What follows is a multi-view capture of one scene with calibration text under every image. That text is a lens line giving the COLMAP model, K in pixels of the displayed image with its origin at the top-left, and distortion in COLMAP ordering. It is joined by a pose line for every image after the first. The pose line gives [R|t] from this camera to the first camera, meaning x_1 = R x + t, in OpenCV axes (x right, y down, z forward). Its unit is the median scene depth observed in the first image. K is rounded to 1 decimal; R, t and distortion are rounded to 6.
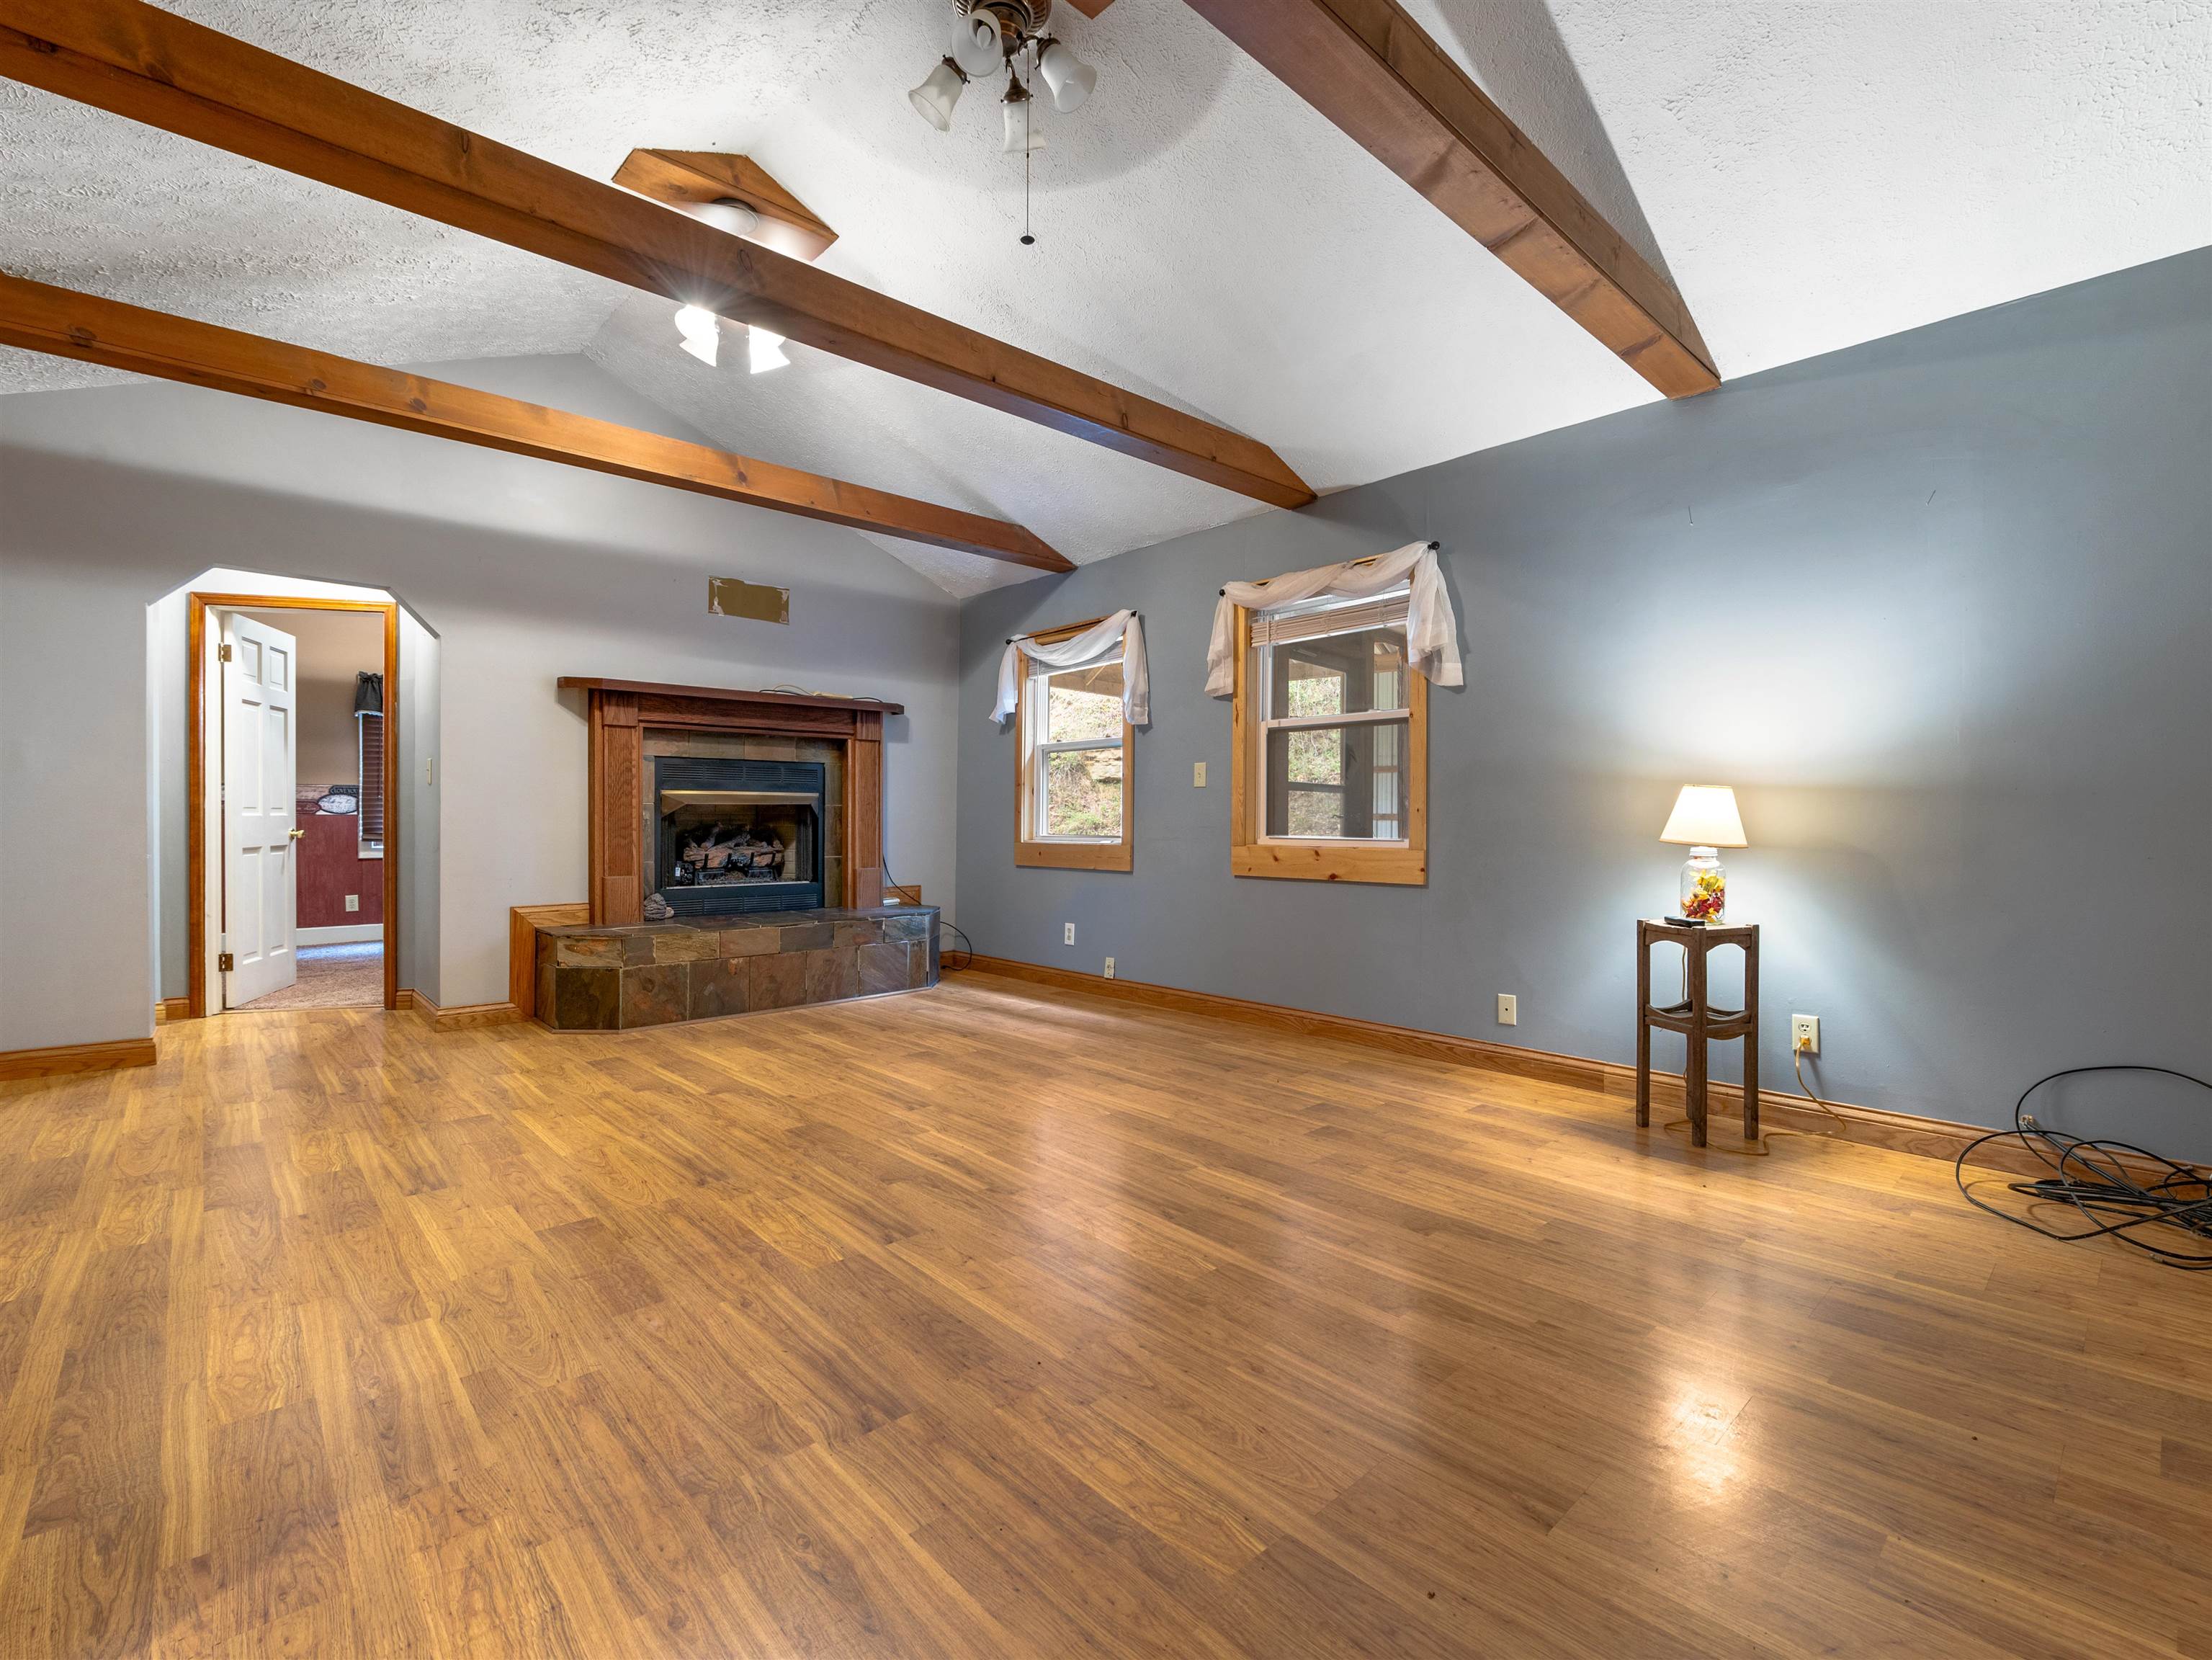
lens RADIAL K [[991.3, 0, 1106.1], [0, 991.3, 822.8], [0, 0, 1]] dist [-0.001013, -0.000156]
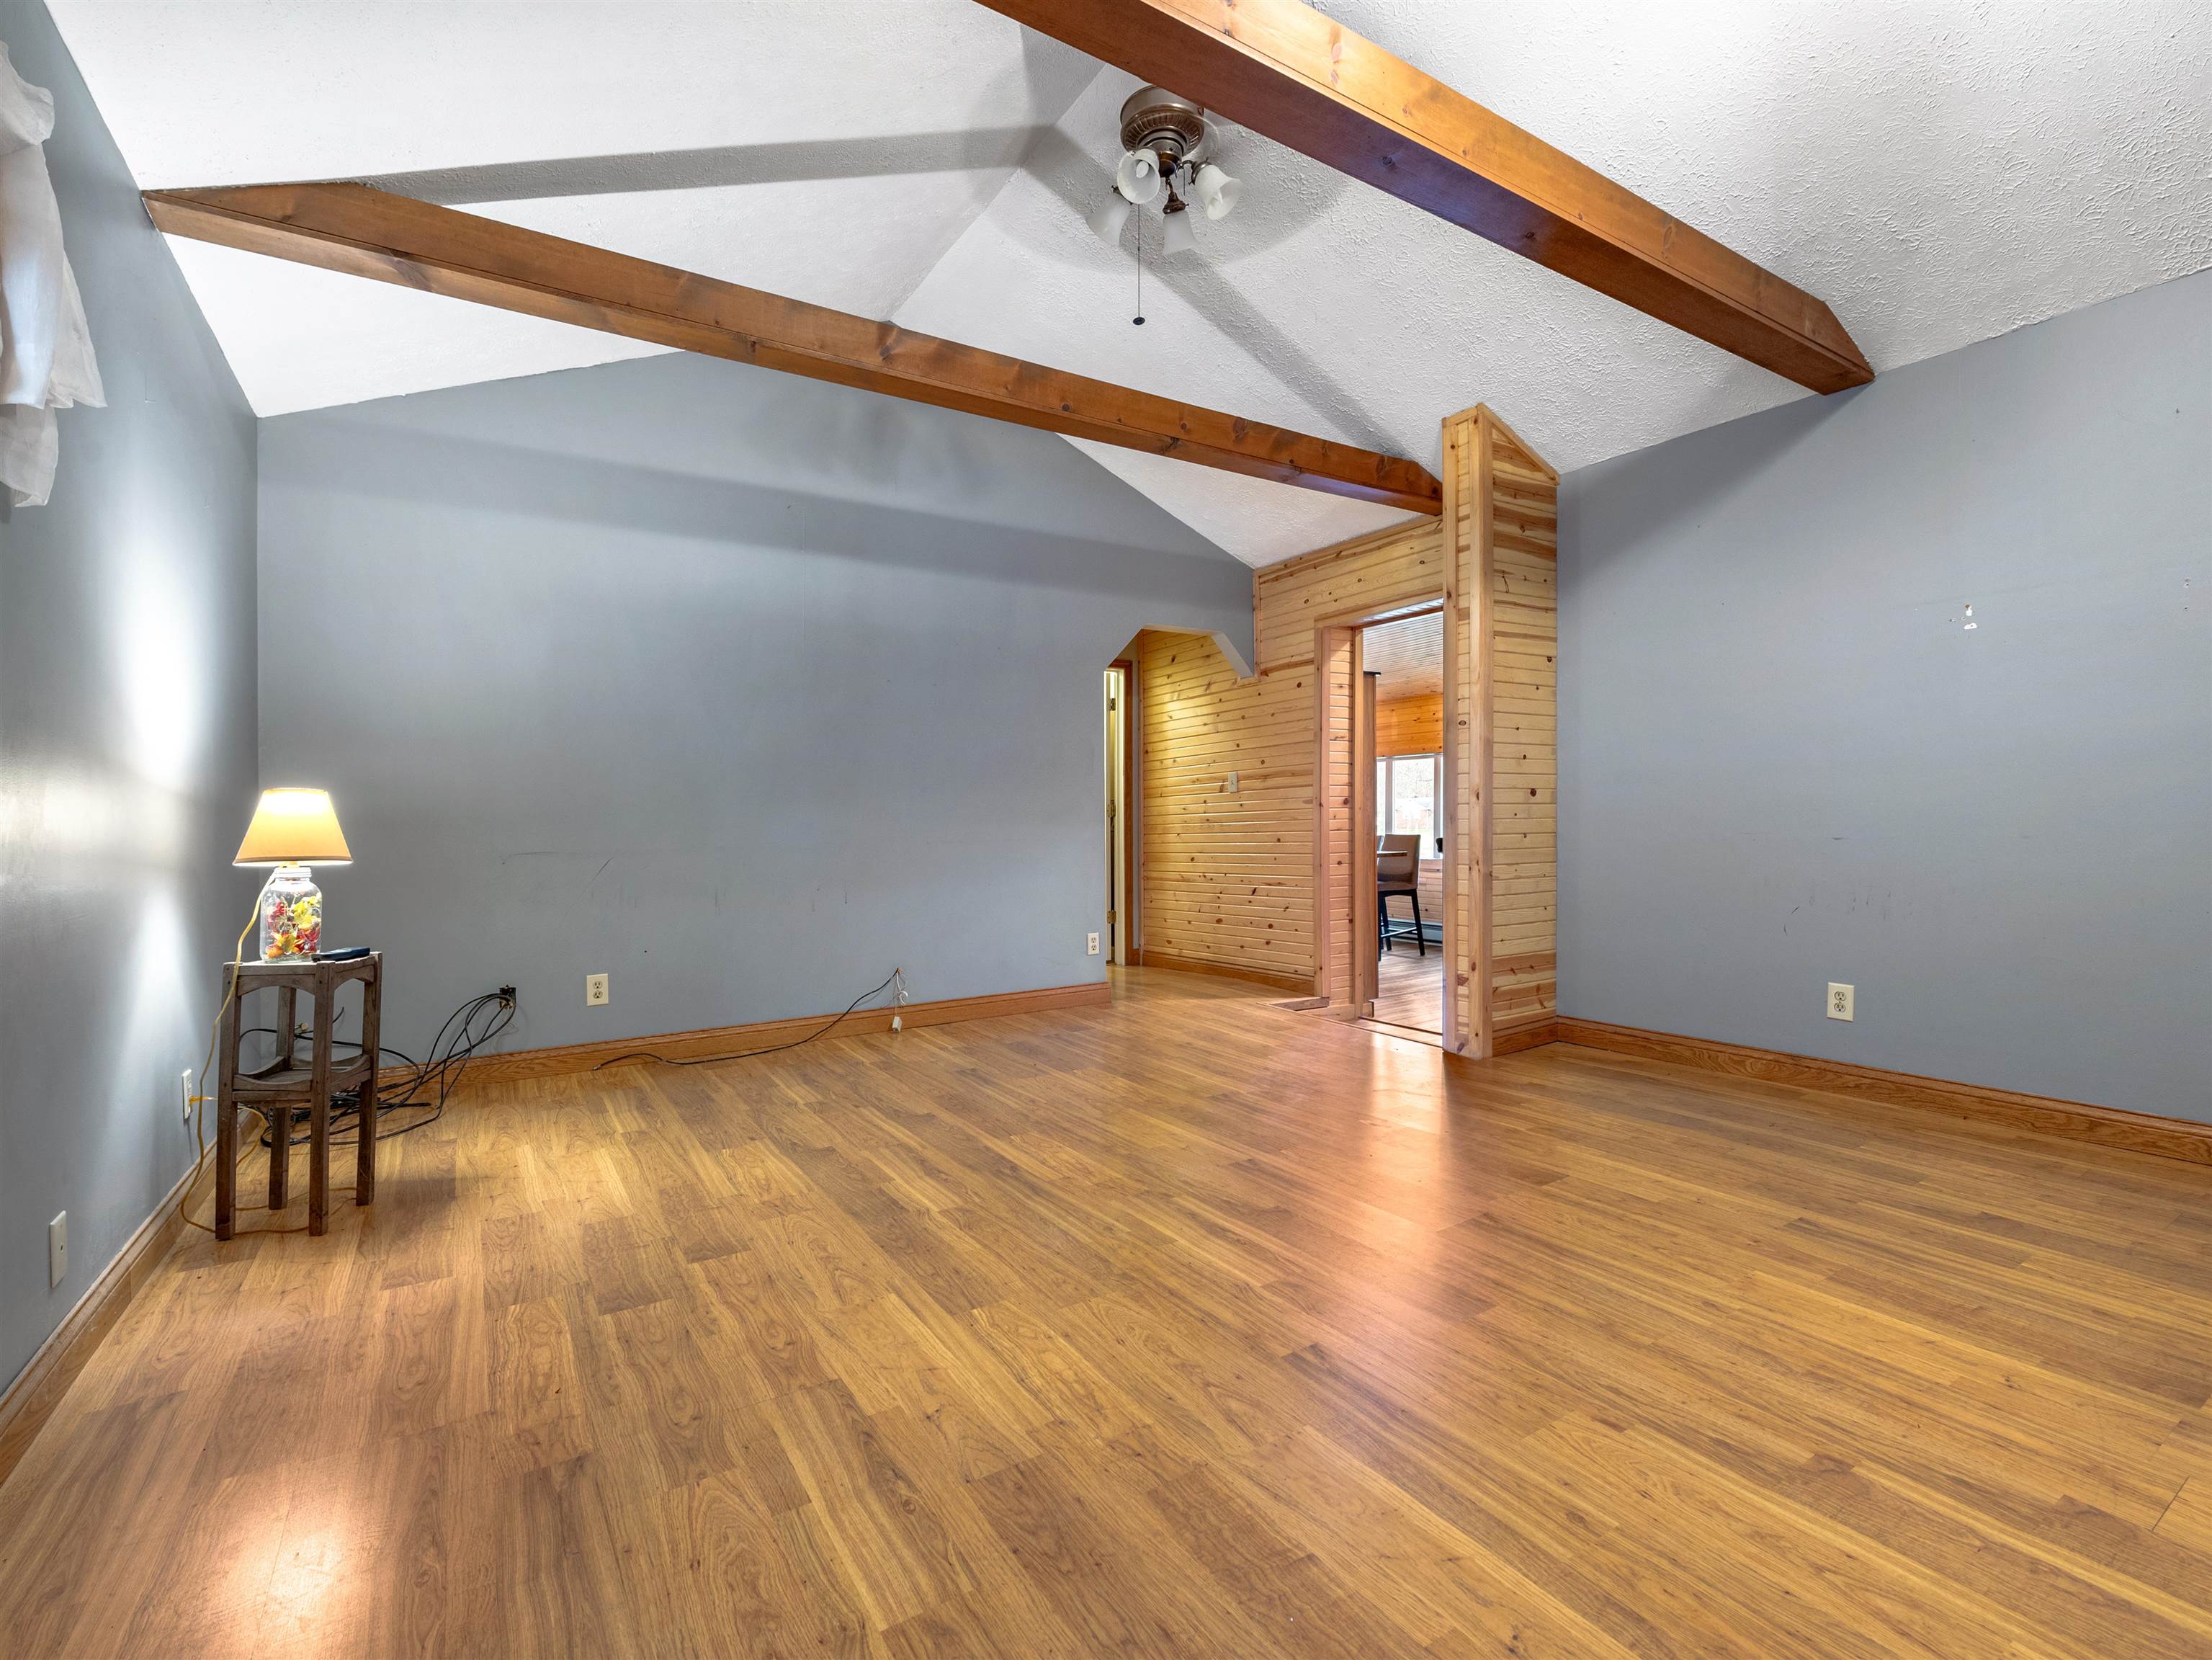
lens RADIAL K [[991.3, 0, 1103.8], [0, 991.3, 822.0], [0, 0, 1]] dist [-0.001013, -0.000156]
pose [[-0.984299, 0.015349, 0.175840, -0.203614], [0.017123, 0.999817, 0.008573, -0.007451], [-0.175676, 0.011449, -0.984381, 1.738208]]
